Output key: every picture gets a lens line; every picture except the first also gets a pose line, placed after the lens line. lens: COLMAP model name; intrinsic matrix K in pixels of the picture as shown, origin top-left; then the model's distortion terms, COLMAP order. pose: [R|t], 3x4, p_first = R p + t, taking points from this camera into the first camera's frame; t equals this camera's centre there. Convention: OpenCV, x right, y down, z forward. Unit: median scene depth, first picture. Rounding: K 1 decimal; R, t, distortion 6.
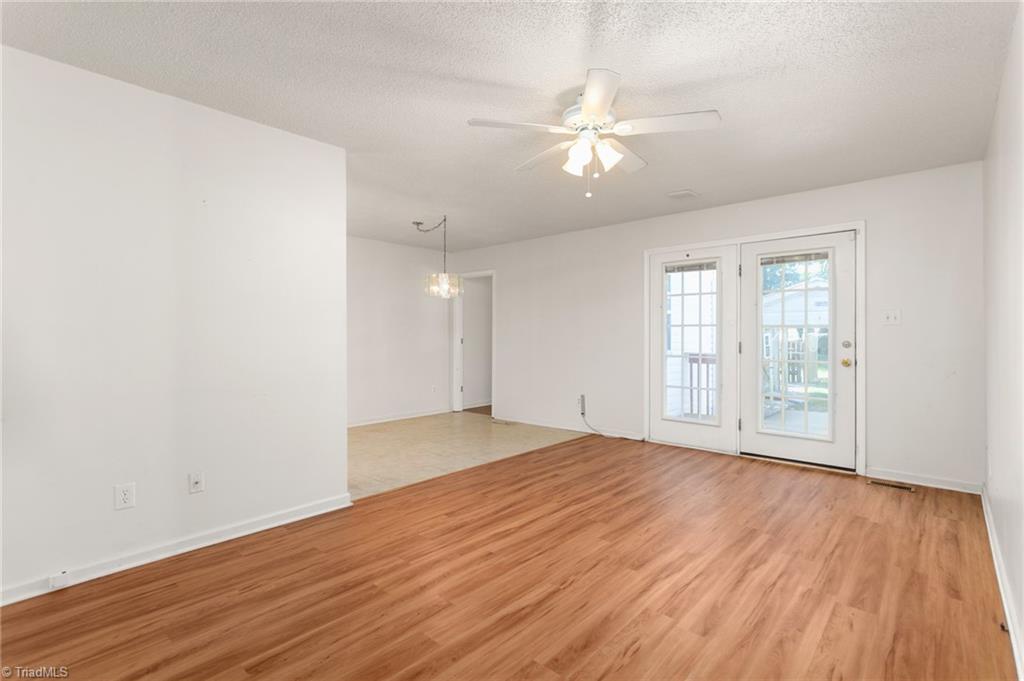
lens RADIAL K [[482.5, 0, 512.0], [0, 482.5, 340.5], [0, 0, 1]] dist [-0.000871, -0.000949]
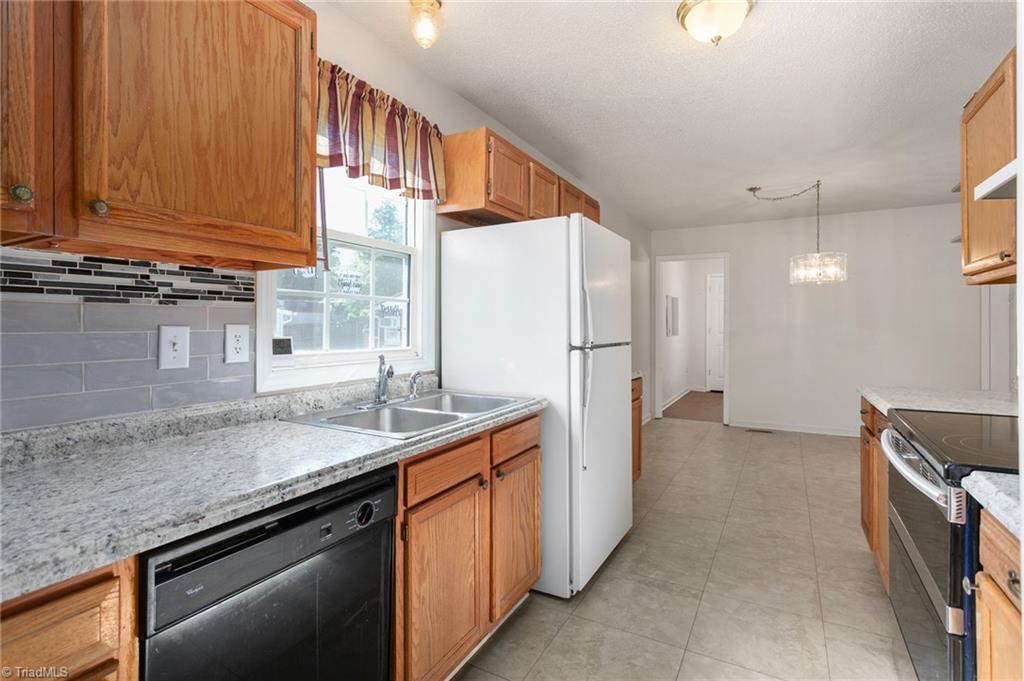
lens RADIAL K [[488.3, 0, 512.0], [0, 488.3, 327.4], [0, 0, 1]] dist [0.001556, 0.000543]
pose [[0.973687, 0.002023, 0.227880, -1.335683], [-0.000358, 0.999973, -0.007351, -0.011905], [-0.227889, 0.007076, 0.973661, 0.538767]]
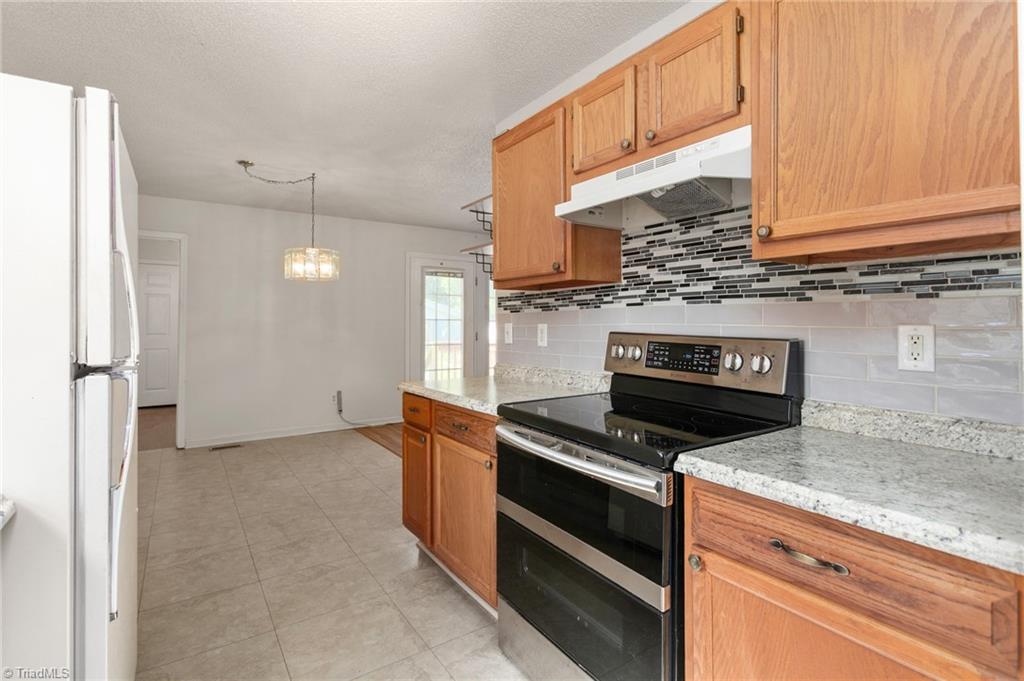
lens RADIAL K [[493.7, 0, 509.2], [0, 493.7, 318.4], [0, 0, 1]] dist [0.000486, -0.000063]
pose [[0.241616, 0.015149, 0.970254, -1.345227], [0.011112, 0.999769, -0.018377, -0.013437], [-0.970308, 0.015221, 0.241392, 0.832402]]
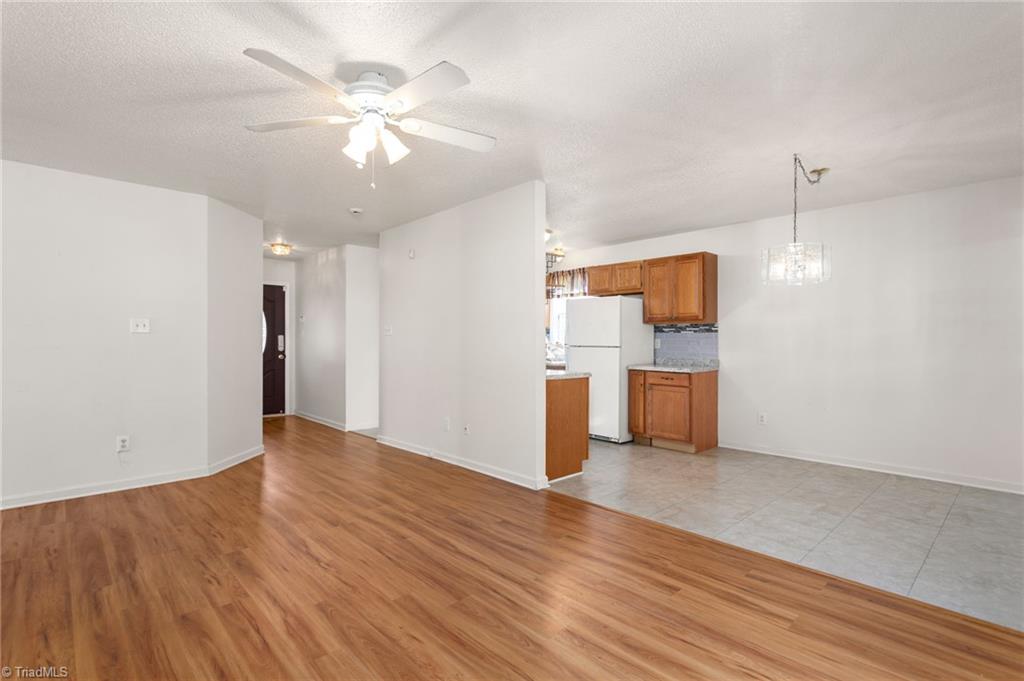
lens RADIAL K [[487.2, 0, 512.0], [0, 487.2, 340.5], [0, 0, 1]] dist [-0.000239, 0.000131]
pose [[-0.079669, 0.001560, -0.996820, 0.873535], [-0.011019, 0.999936, 0.002446, -0.013061], [0.996760, 0.011179, -0.079647, 1.109562]]
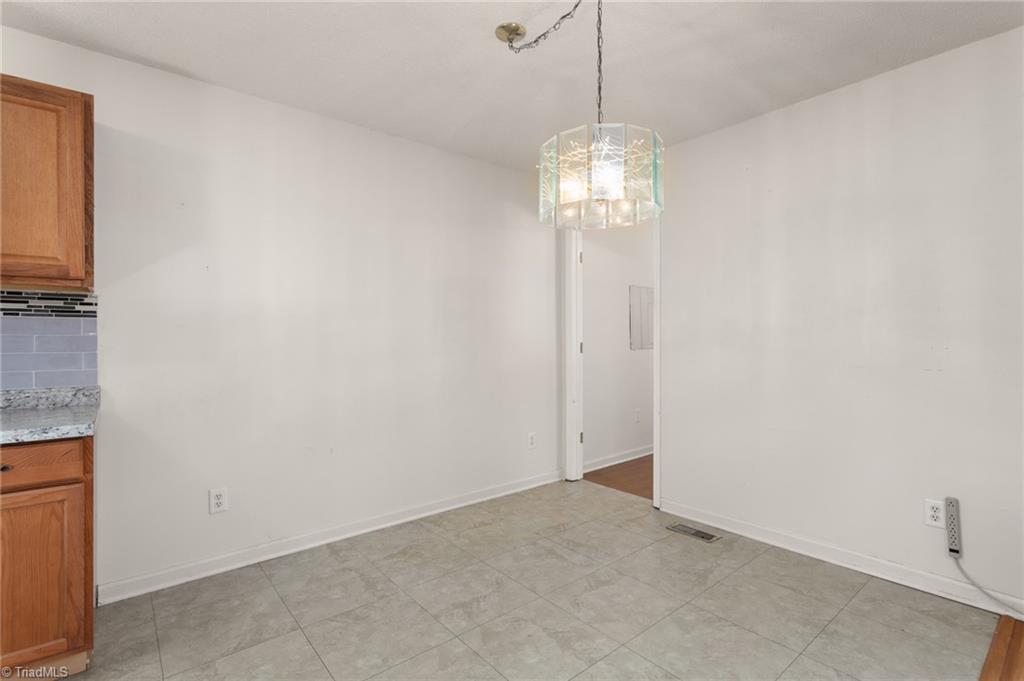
lens RADIAL K [[482.5, 0, 512.0], [0, 482.5, 340.5], [0, 0, 1]] dist [-0.000871, -0.000949]
pose [[0.990182, -0.000562, -0.139785, -0.251971], [0.000148, 0.999996, -0.002968, -0.011479], [0.139786, 0.002918, 0.990177, 1.113401]]
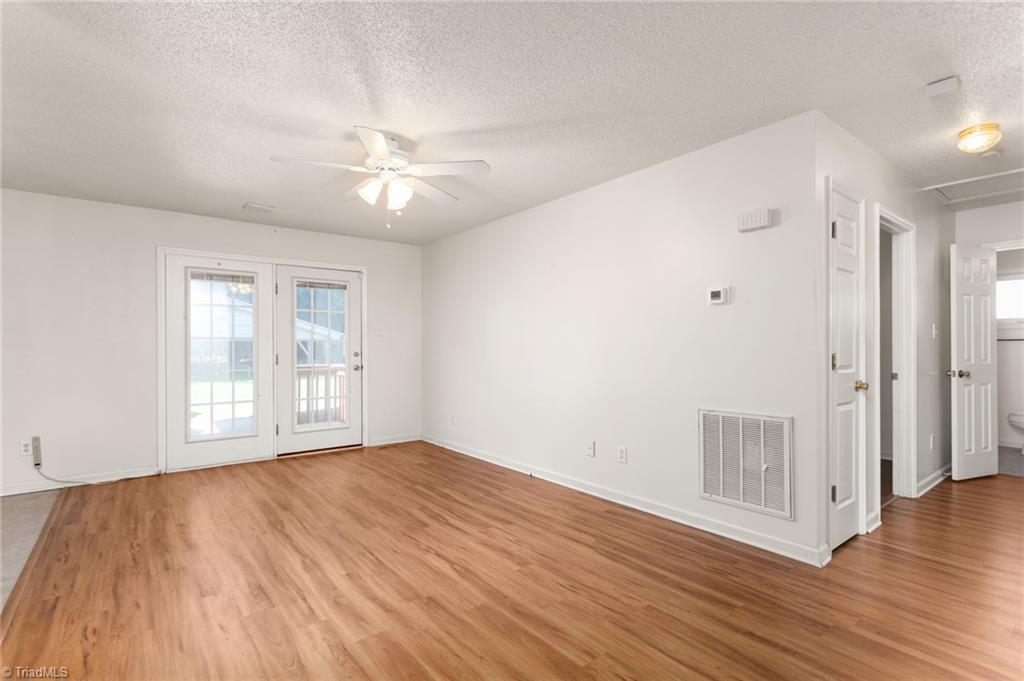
lens RADIAL K [[494.3, 0, 512.0], [0, 494.3, 340.5], [0, 0, 1]] dist [0.002234, 0.000143]
pose [[0.169951, 0.013890, 0.985355, -0.802251], [0.014942, 0.999749, -0.016670, -0.000627], [-0.985339, 0.017556, 0.169701, 0.422224]]
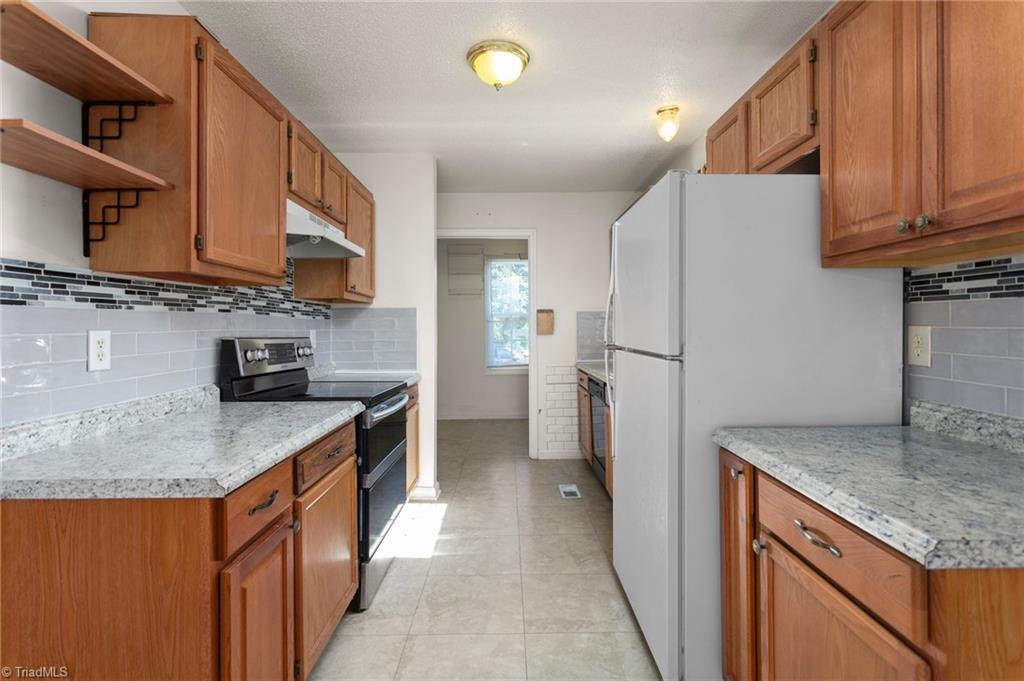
lens RADIAL K [[488.3, 0, 512.0], [0, 488.3, 327.4], [0, 0, 1]] dist [0.001556, 0.000543]
pose [[-0.733111, 0.009202, -0.680047, -0.474957], [0.002060, 0.999934, 0.011309, -0.026526], [0.680106, 0.006889, -0.733082, 1.608232]]
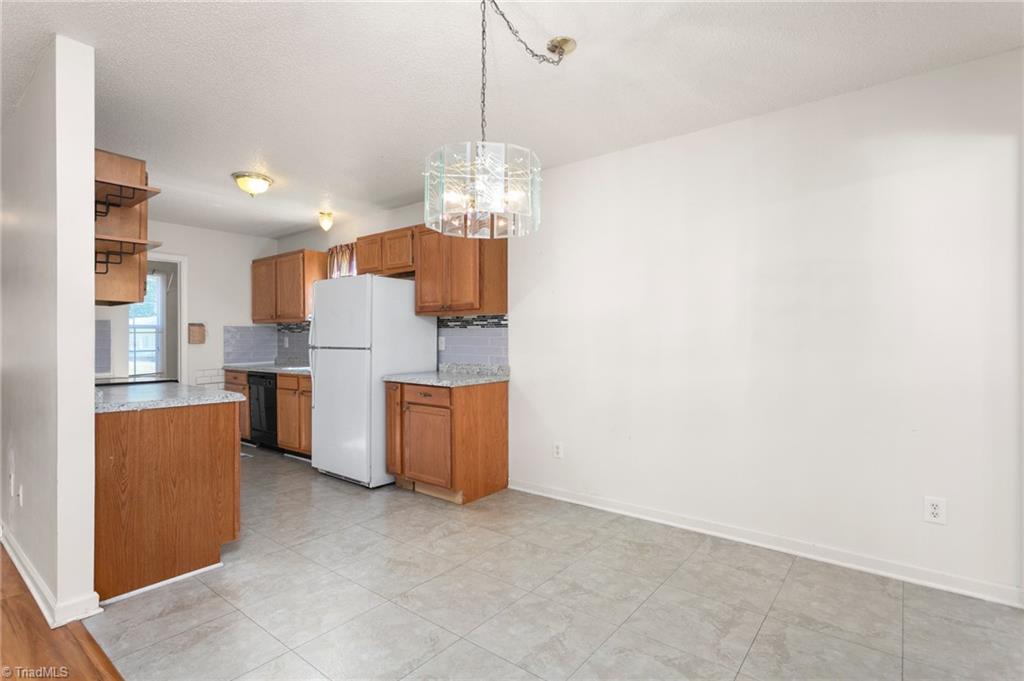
lens RADIAL K [[496.1, 0, 512.0], [0, 496.1, 340.5], [0, 0, 1]] dist [0.000288, 0.000097]
pose [[0.069986, 0.004360, -0.997538, 0.334224], [-0.007873, 0.999962, 0.003818, -0.017558], [0.997517, 0.007587, 0.070017, 1.629973]]
